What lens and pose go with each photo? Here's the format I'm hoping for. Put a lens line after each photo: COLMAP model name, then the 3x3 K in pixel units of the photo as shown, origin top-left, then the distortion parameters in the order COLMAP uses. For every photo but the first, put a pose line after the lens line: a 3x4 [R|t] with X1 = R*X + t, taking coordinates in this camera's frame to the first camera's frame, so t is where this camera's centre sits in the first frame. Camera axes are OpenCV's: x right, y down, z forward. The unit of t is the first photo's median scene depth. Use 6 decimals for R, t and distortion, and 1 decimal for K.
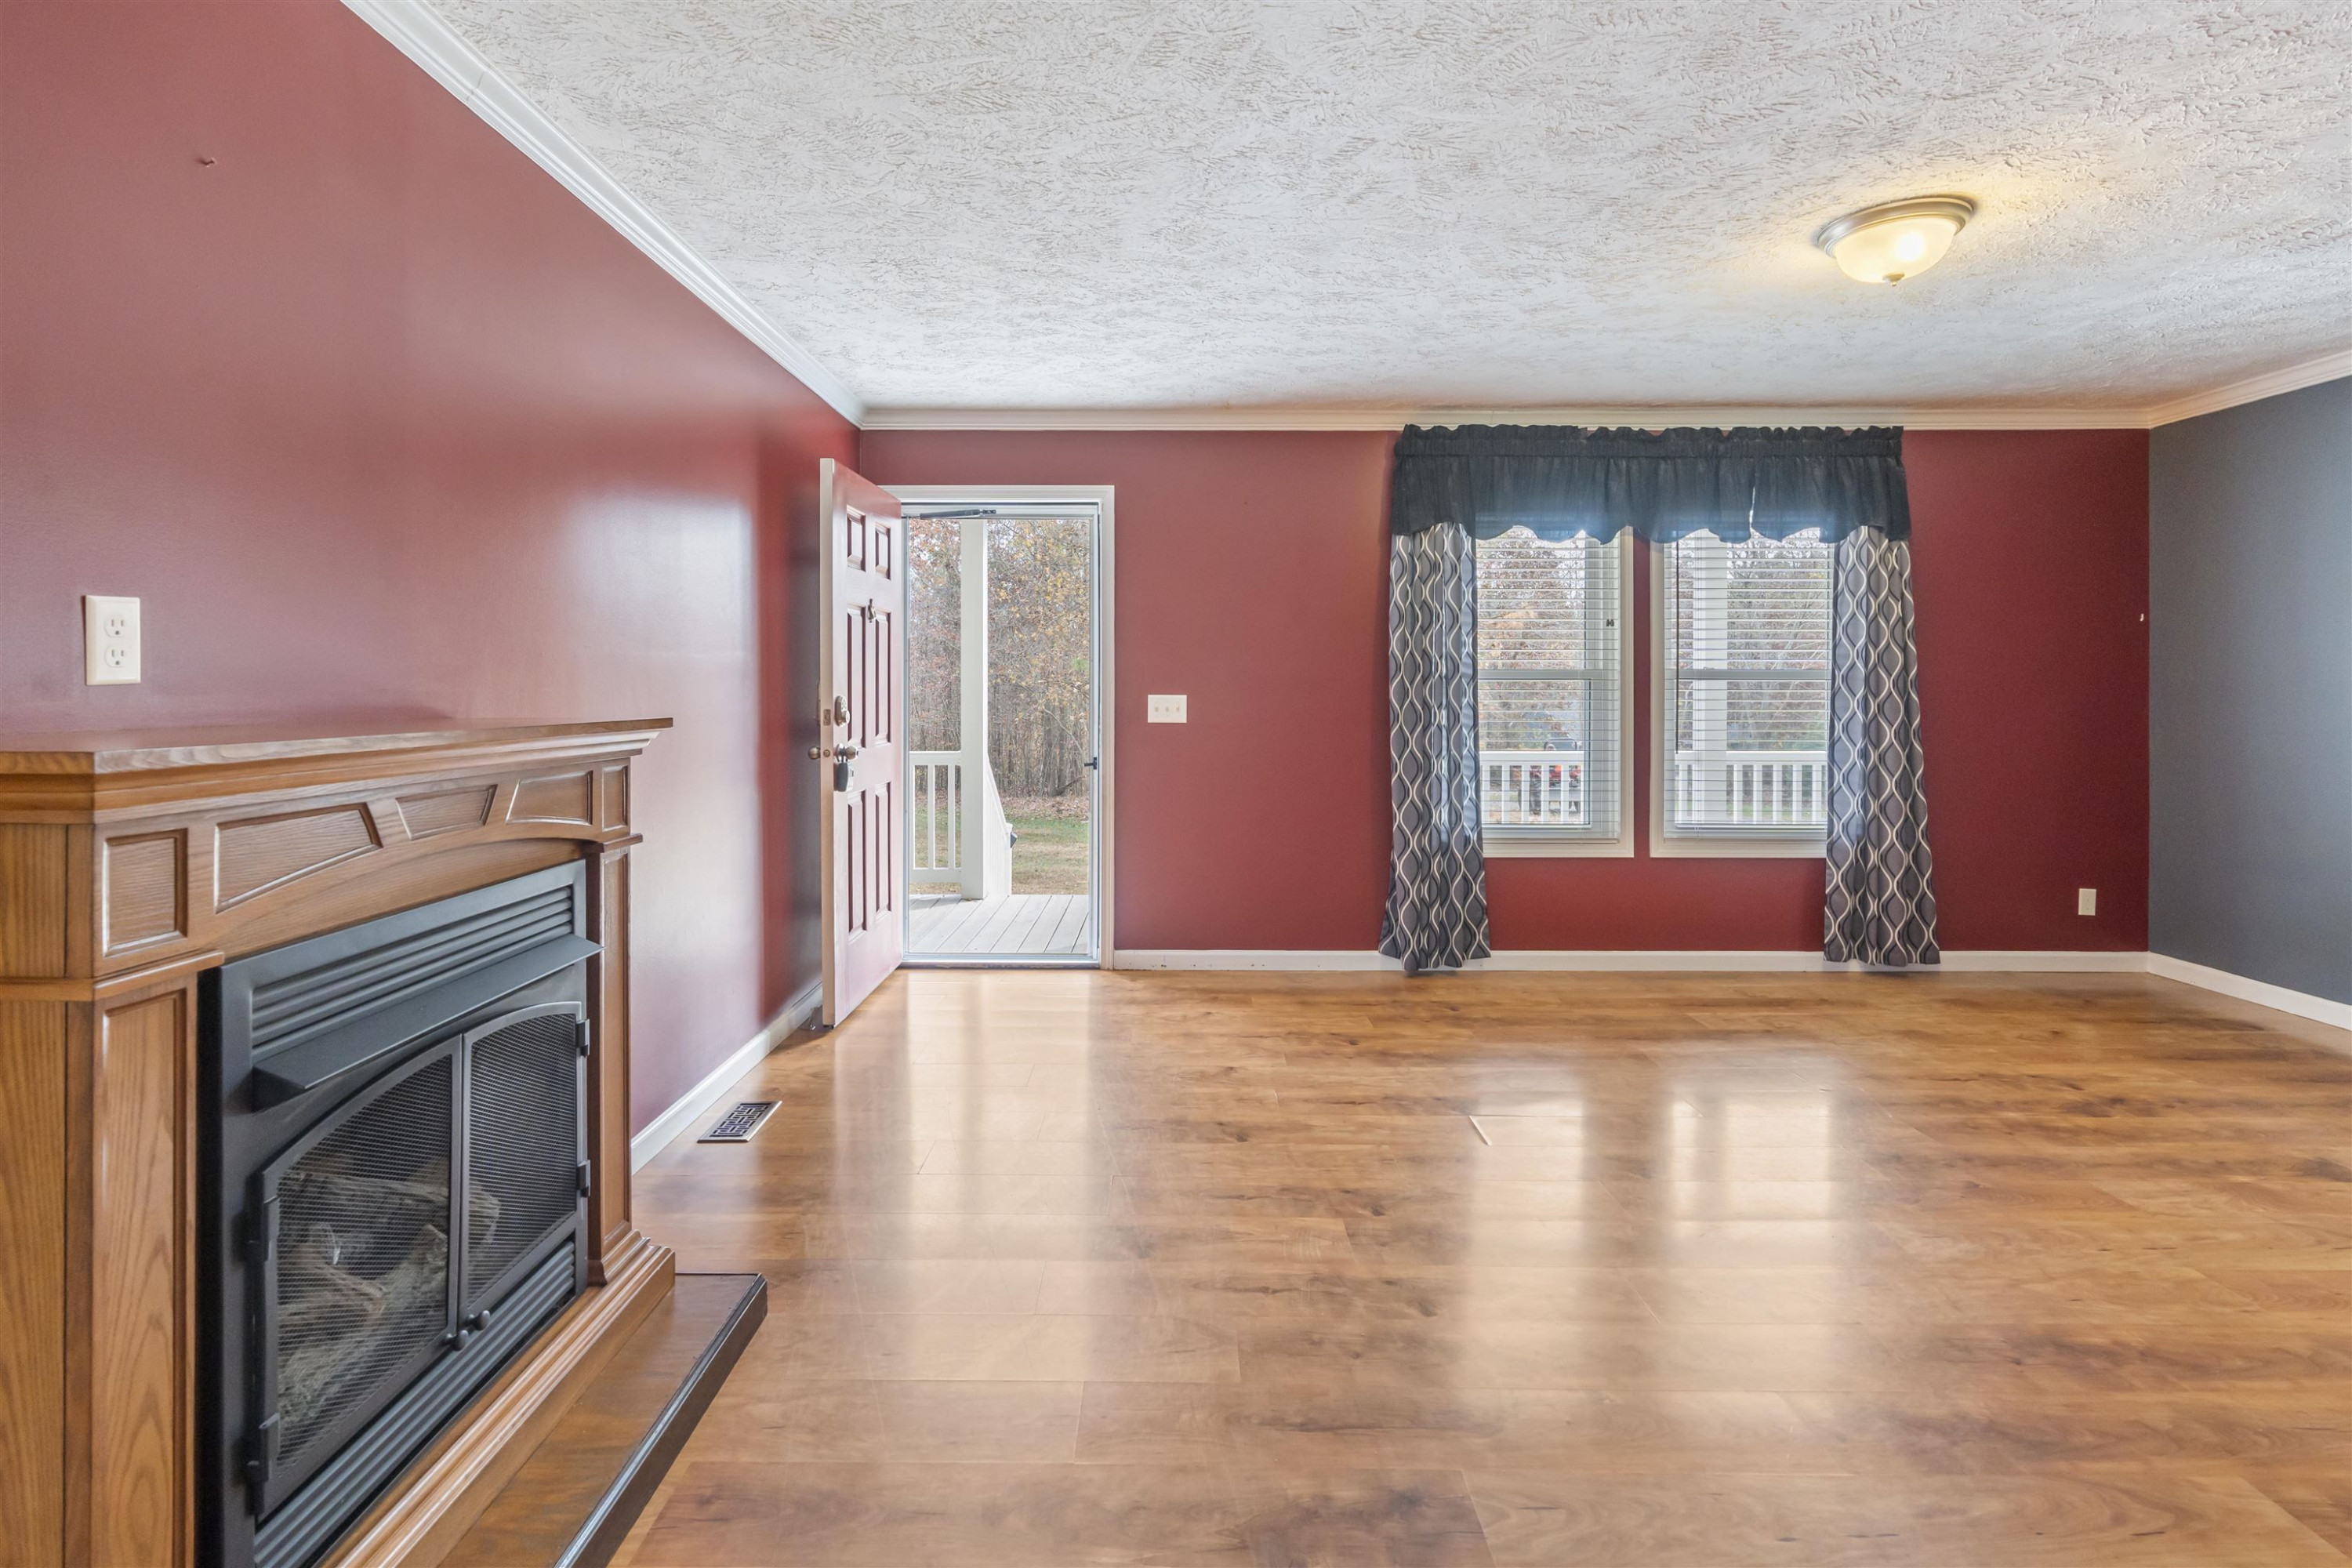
lens RADIAL K [[1086.9, 0, 1154.1], [0, 1086.9, 686.7], [0, 0, 1]] dist [-0.012632, 0.002328]
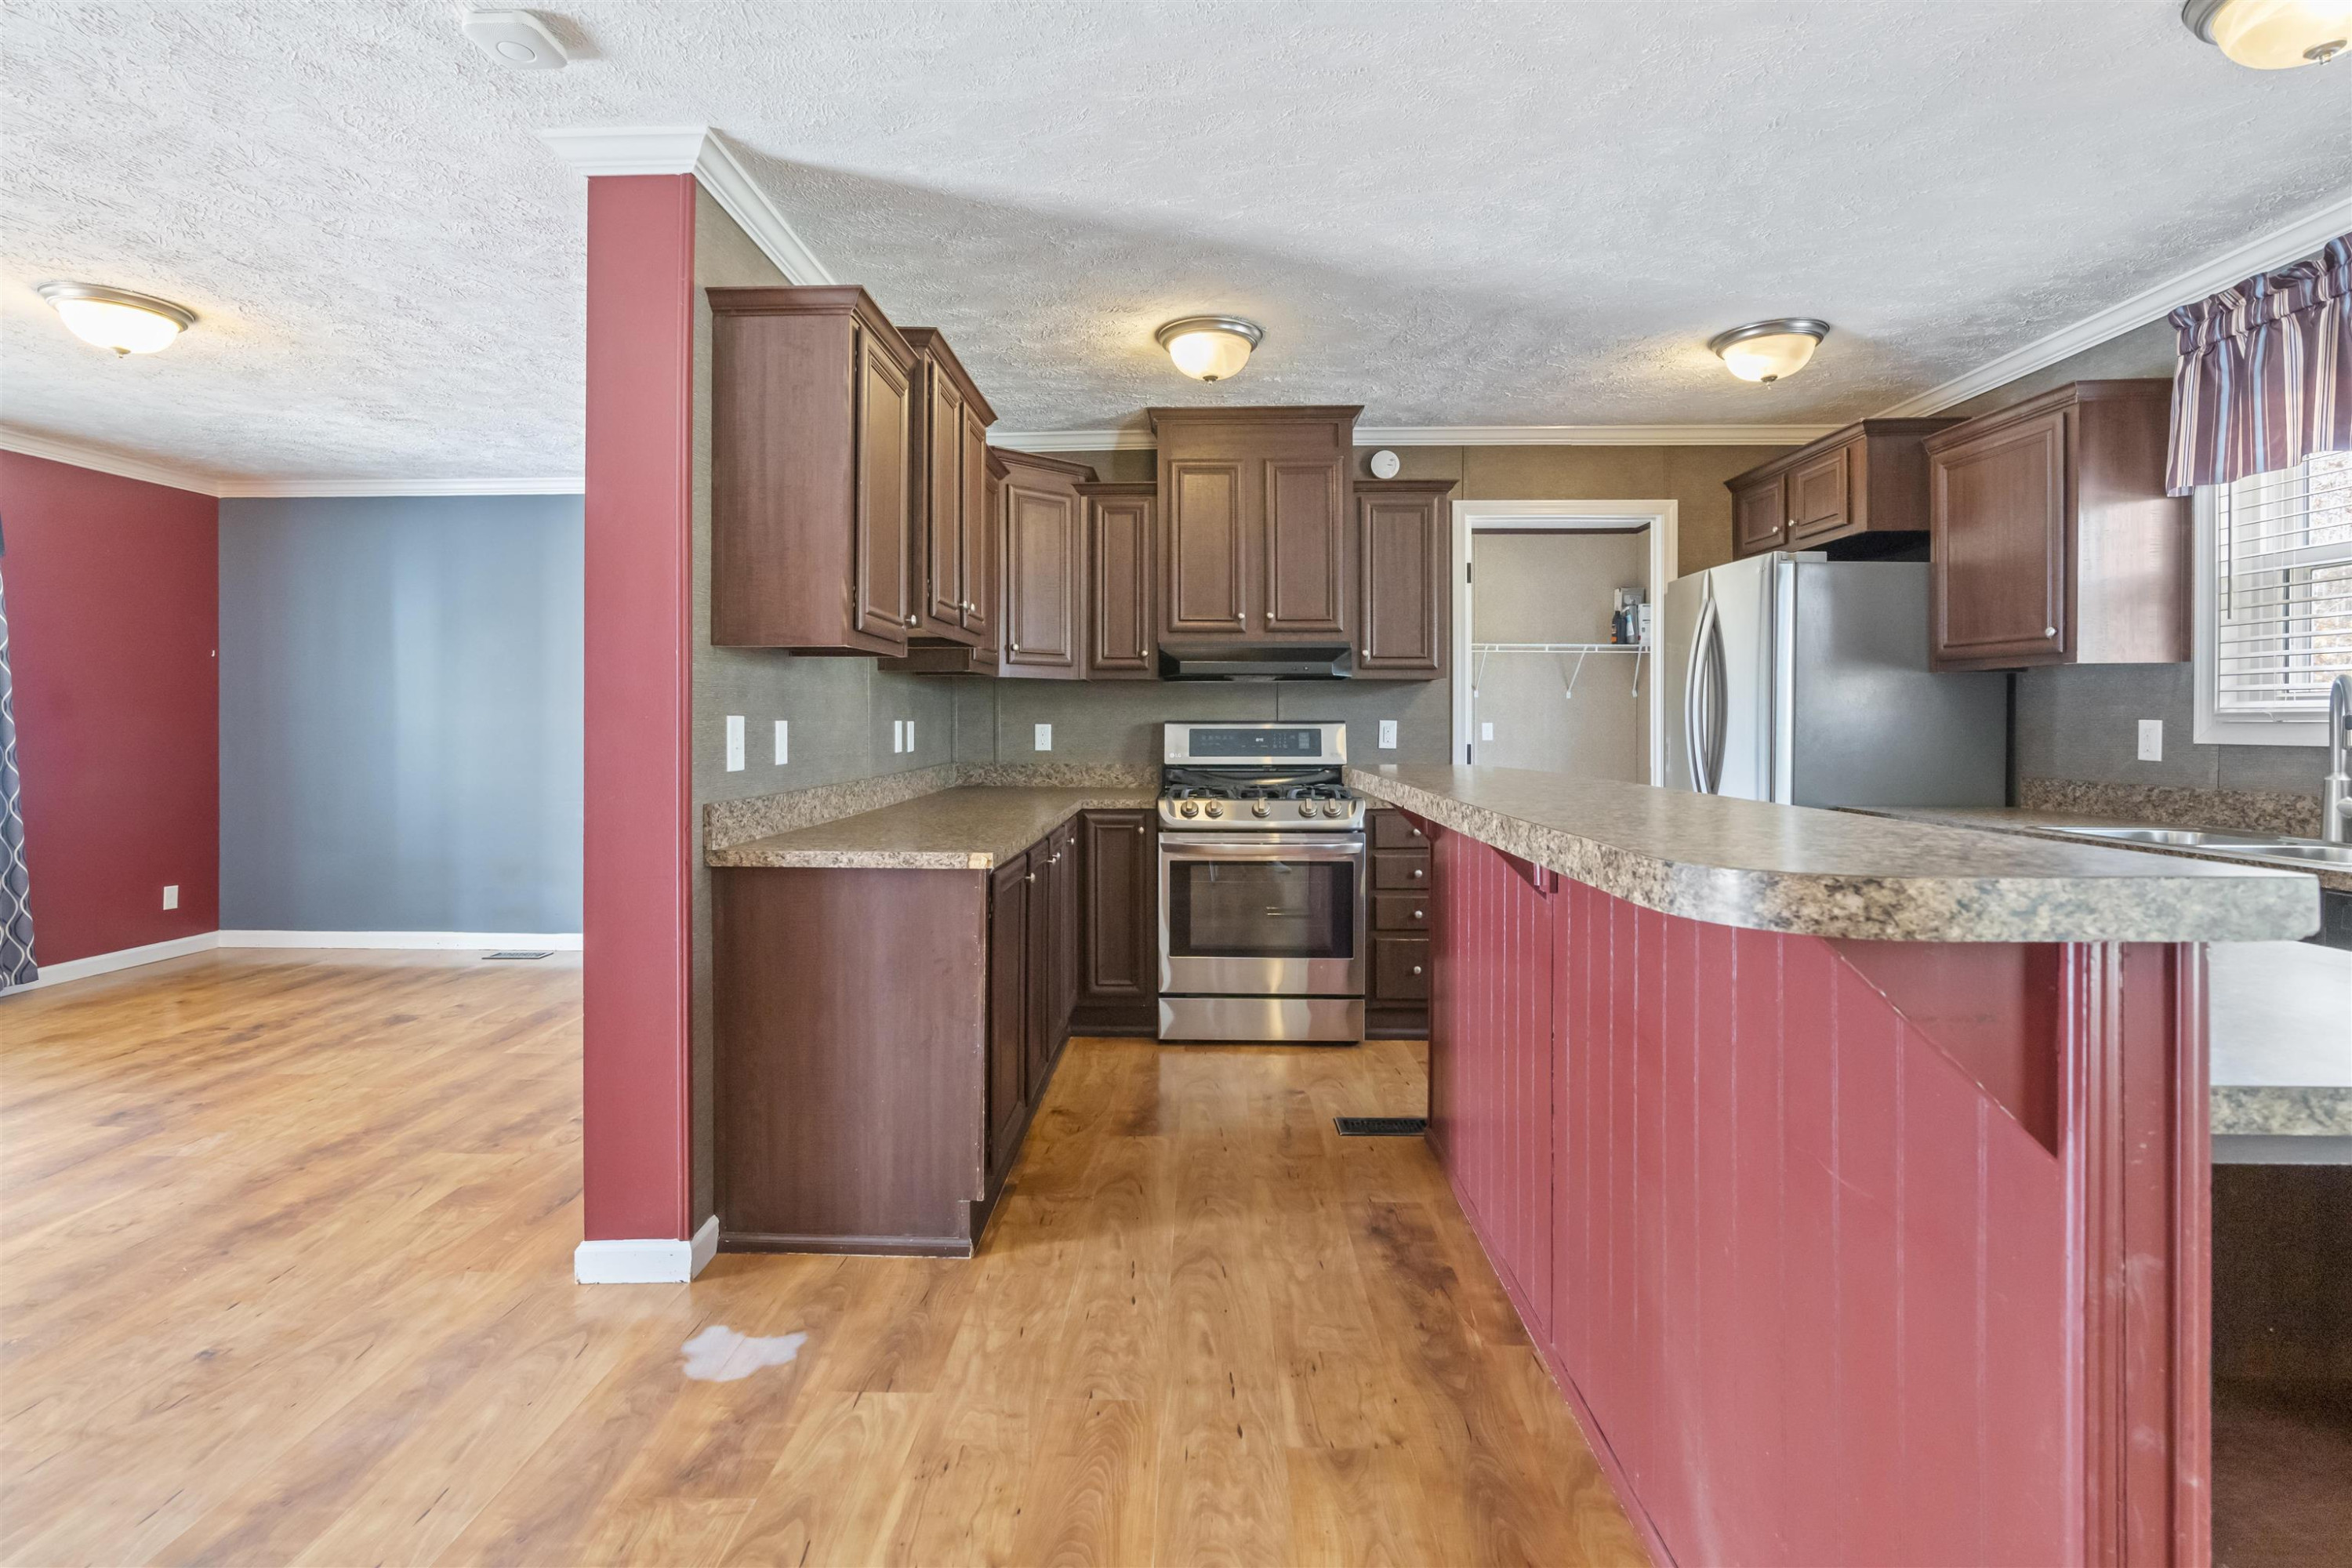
lens RADIAL K [[1071.2, 0, 1149.7], [0, 1071.2, 730.9], [0, 0, 1]] dist [-0.006039, 0.002637]
pose [[0.024004, -0.008176, 0.999678, -0.254384], [-0.004859, 0.999954, 0.008295, 0.007043], [-0.999700, -0.005057, 0.023963, -0.075290]]
